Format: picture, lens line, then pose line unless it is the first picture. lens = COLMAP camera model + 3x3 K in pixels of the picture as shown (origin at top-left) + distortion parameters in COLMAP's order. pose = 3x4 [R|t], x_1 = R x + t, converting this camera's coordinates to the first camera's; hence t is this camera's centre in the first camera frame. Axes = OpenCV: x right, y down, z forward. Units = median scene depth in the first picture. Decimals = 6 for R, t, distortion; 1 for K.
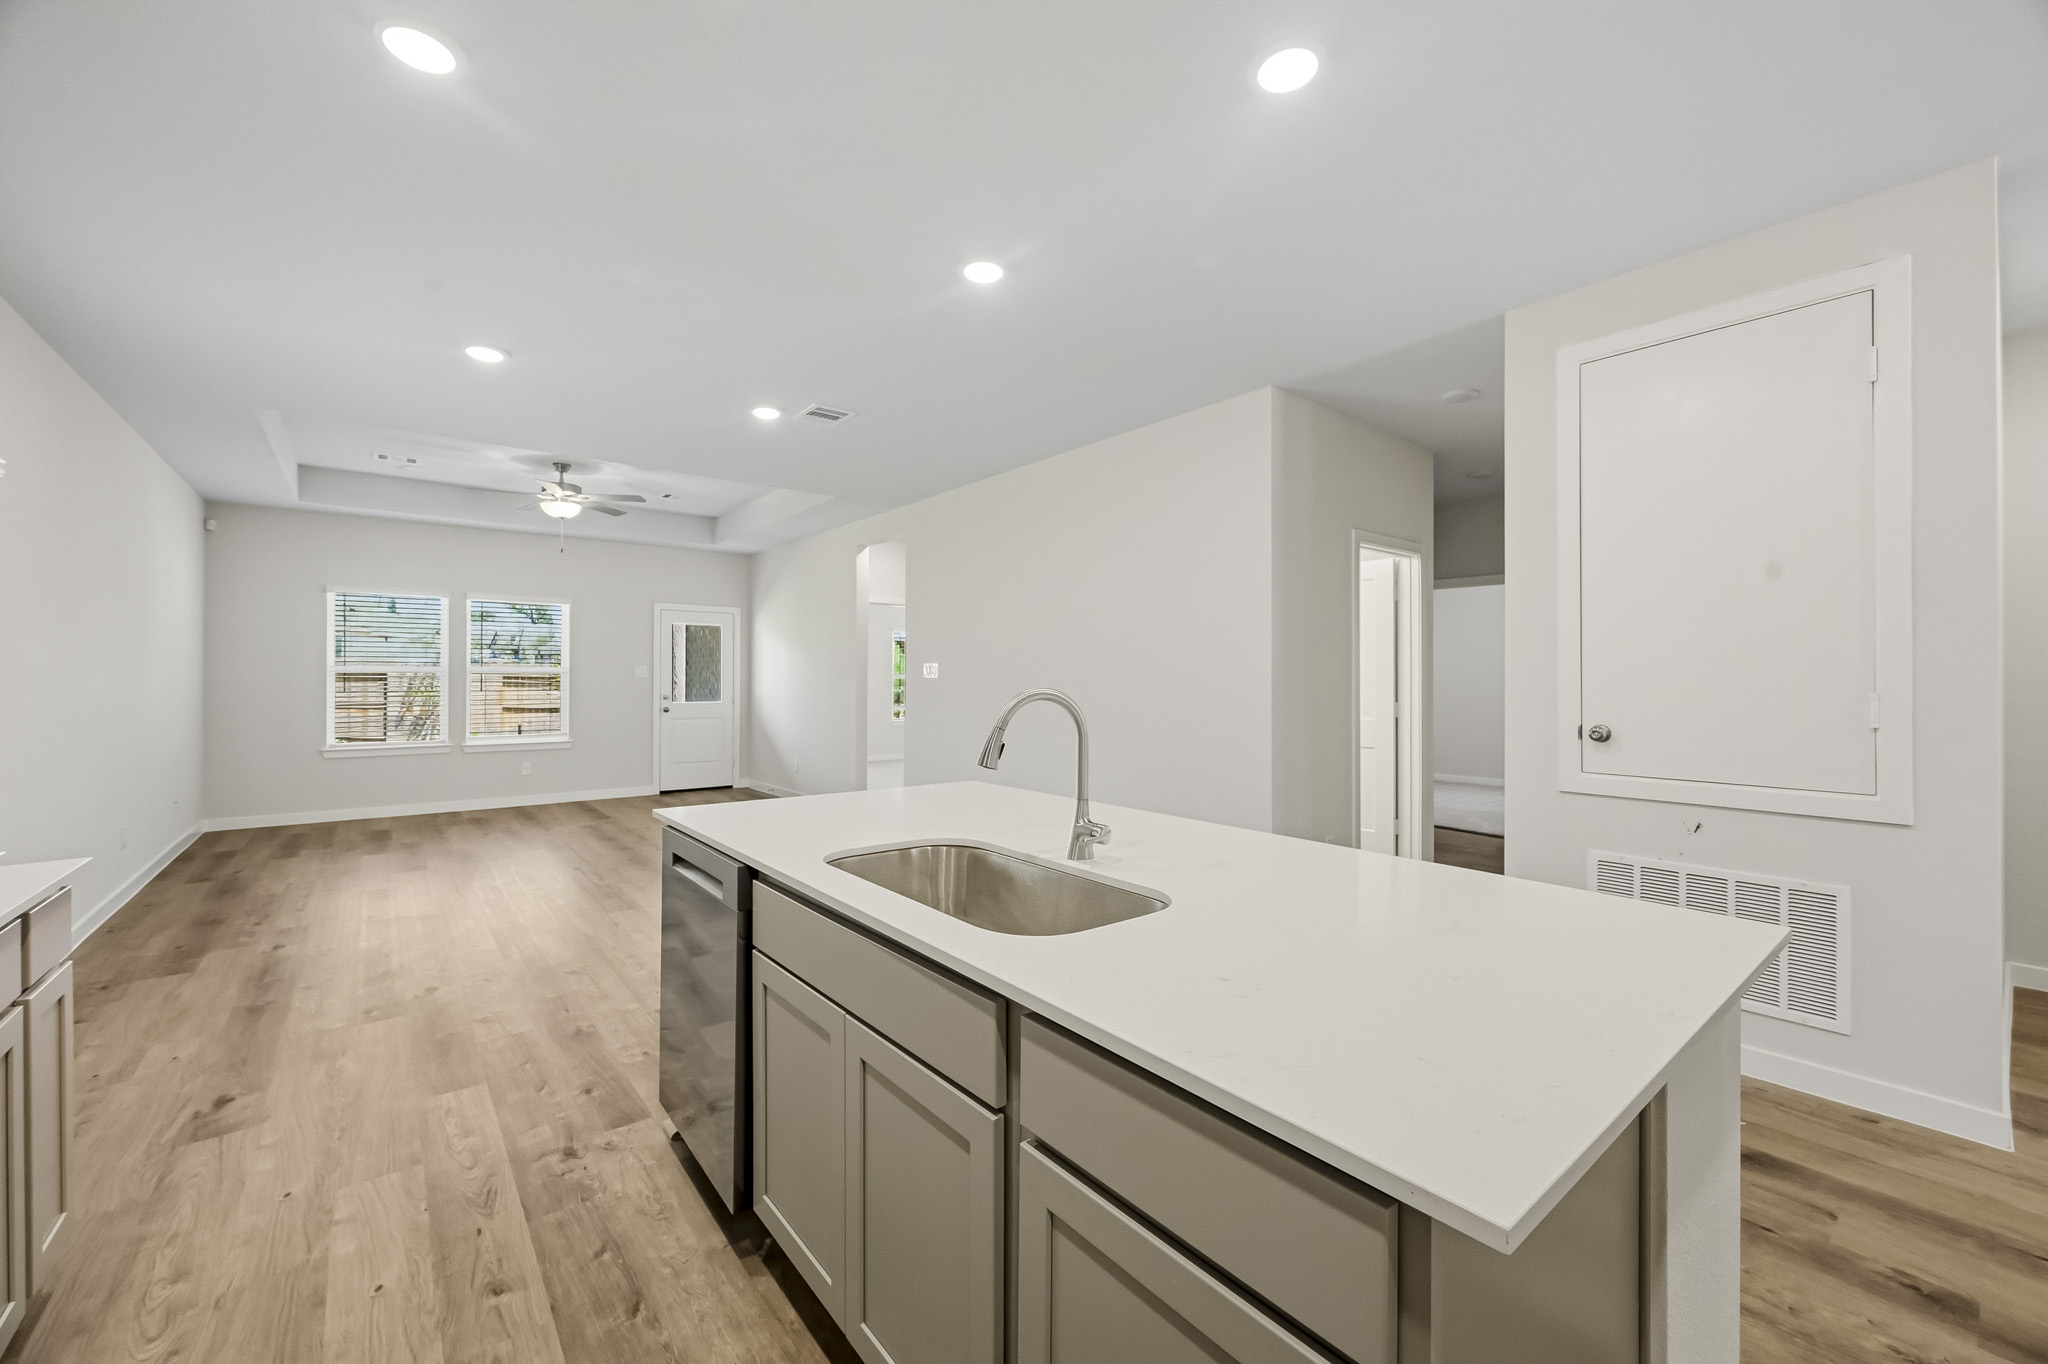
lens RADIAL K [[807.1, 0, 1011.5], [0, 807.1, 670.6], [0, 0, 1]] dist [0.002444, -0.000698]
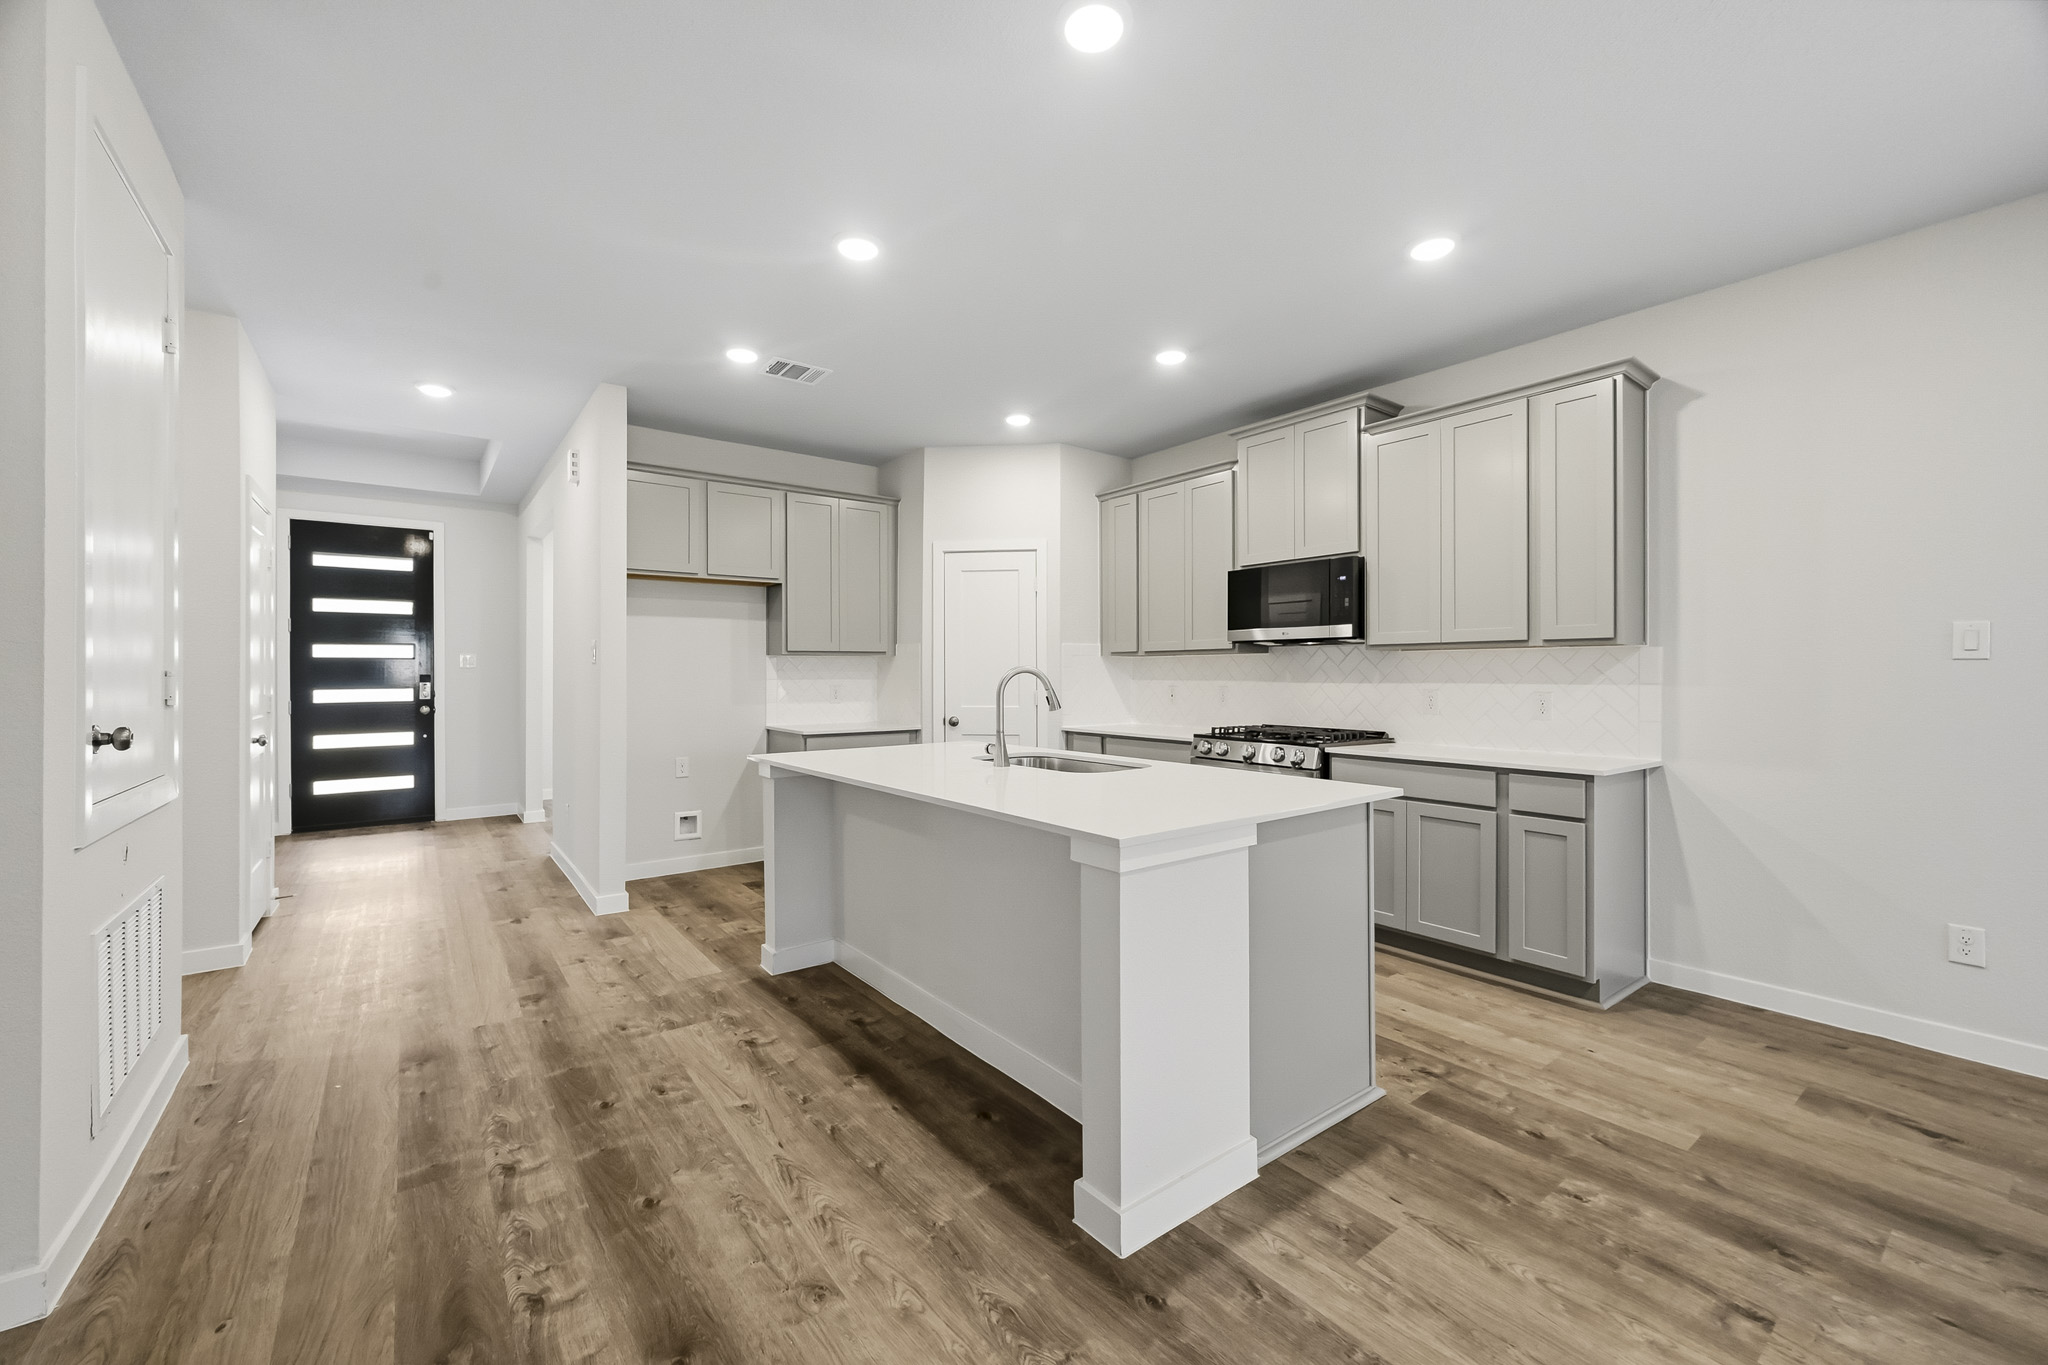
lens RADIAL K [[807.1, 0, 1026.8], [0, 807.1, 669.3], [0, 0, 1]] dist [0.002444, -0.000698]
pose [[-0.999988, -0.000084, 0.004868, 0.014576], [-0.000151, 0.999905, -0.013816, 0.020426], [-0.004866, -0.013817, -0.999893, 1.264172]]
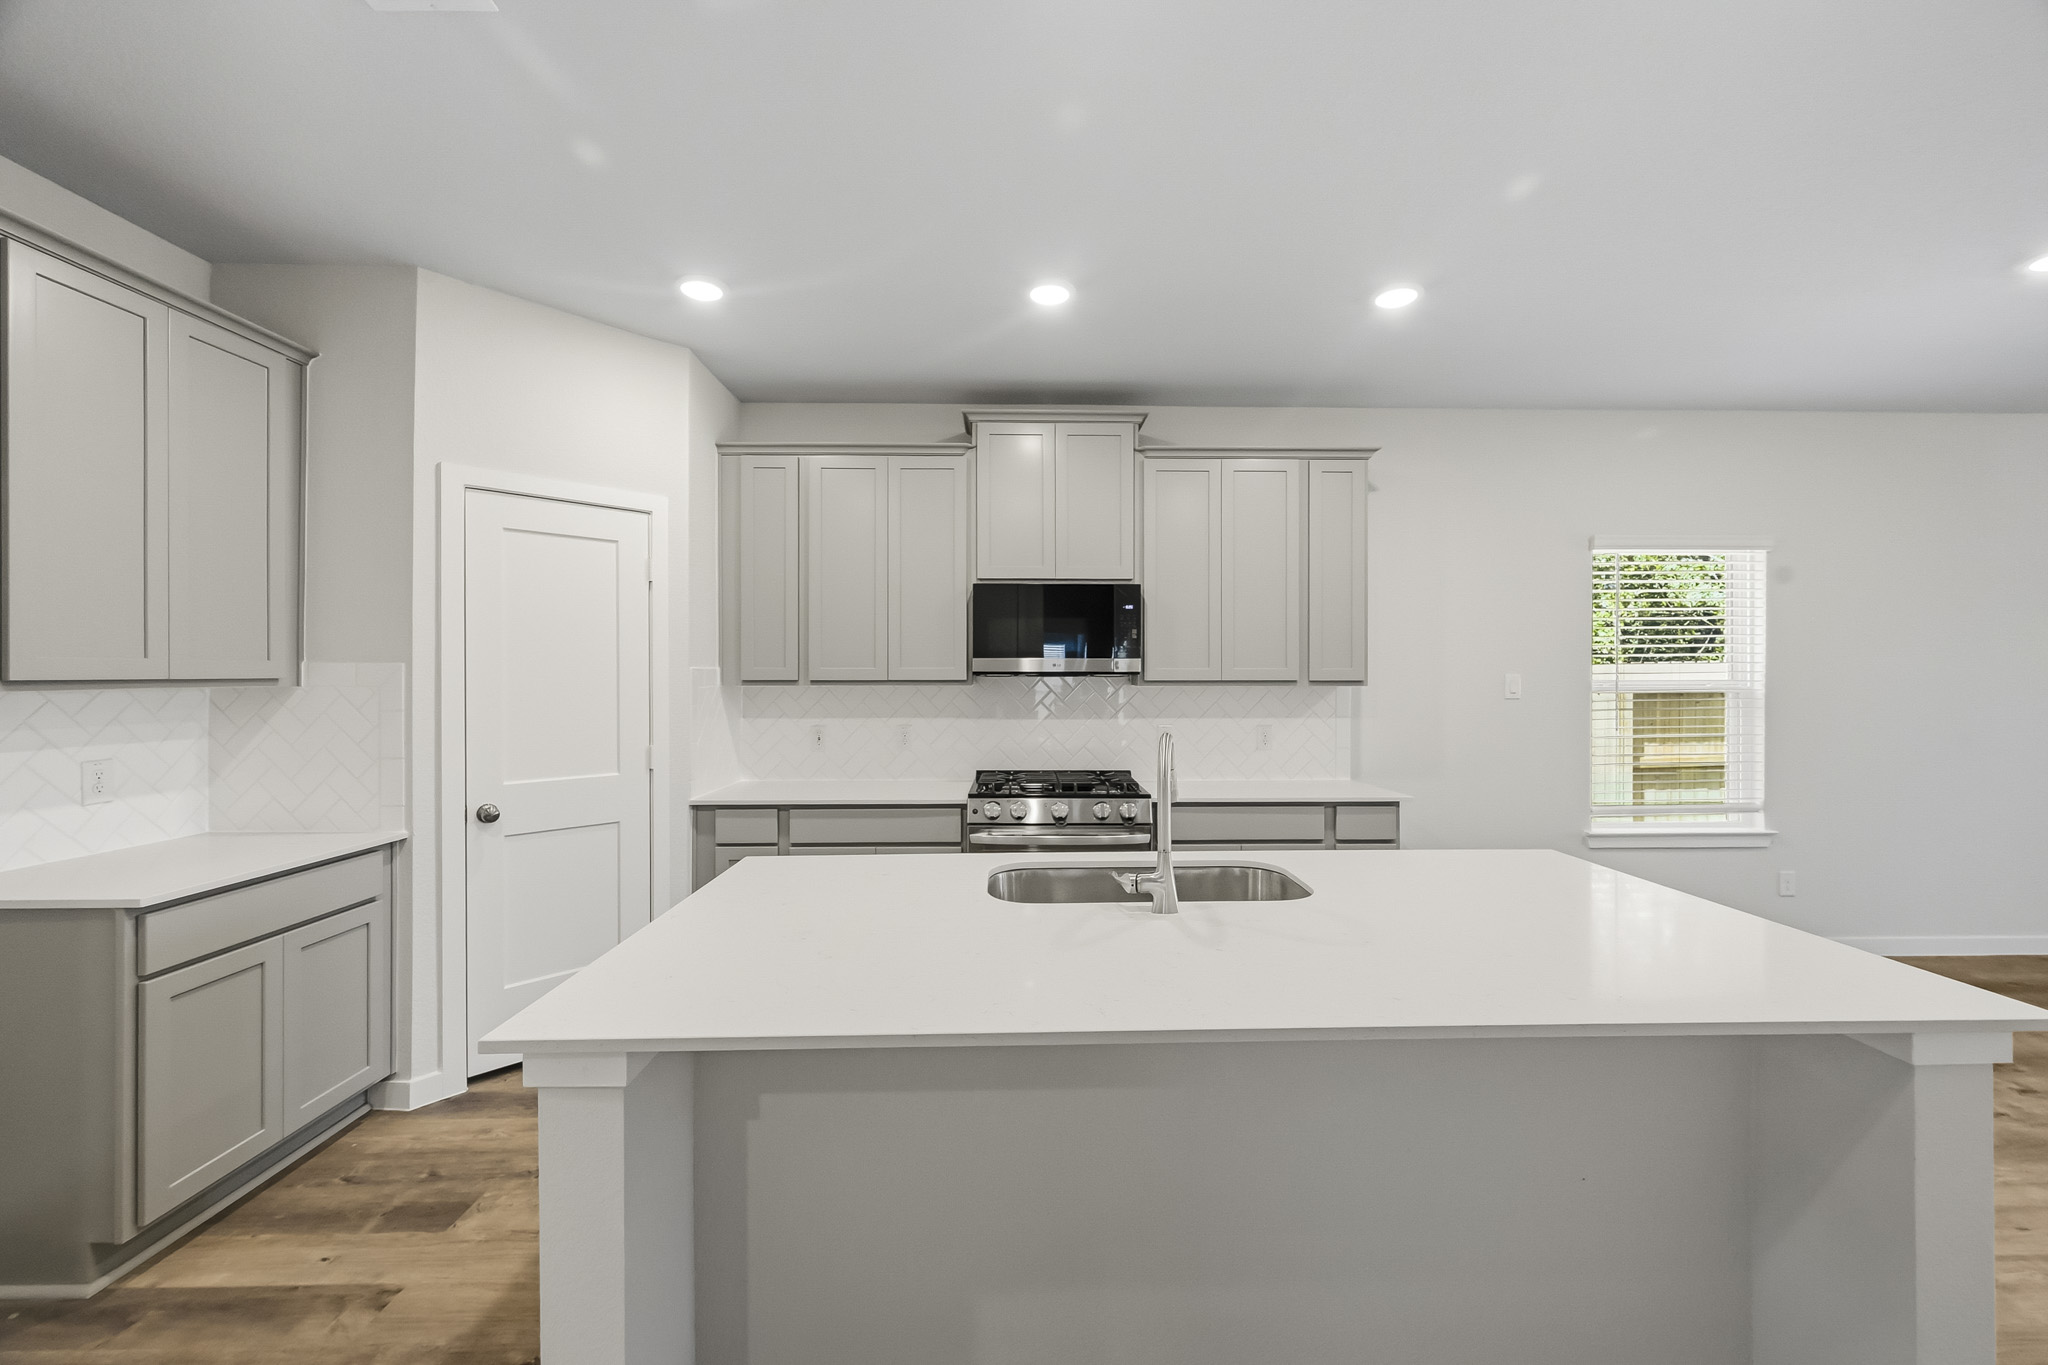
lens RADIAL K [[807.1, 0, 1028.9], [0, 807.1, 680.0], [0, 0, 1]] dist [0.002444, -0.000698]
pose [[-0.598903, 0.000613, -0.800821, 0.455171], [0.007341, 0.999962, -0.004725, -0.023944], [0.800788, -0.008709, -0.598885, 0.680149]]
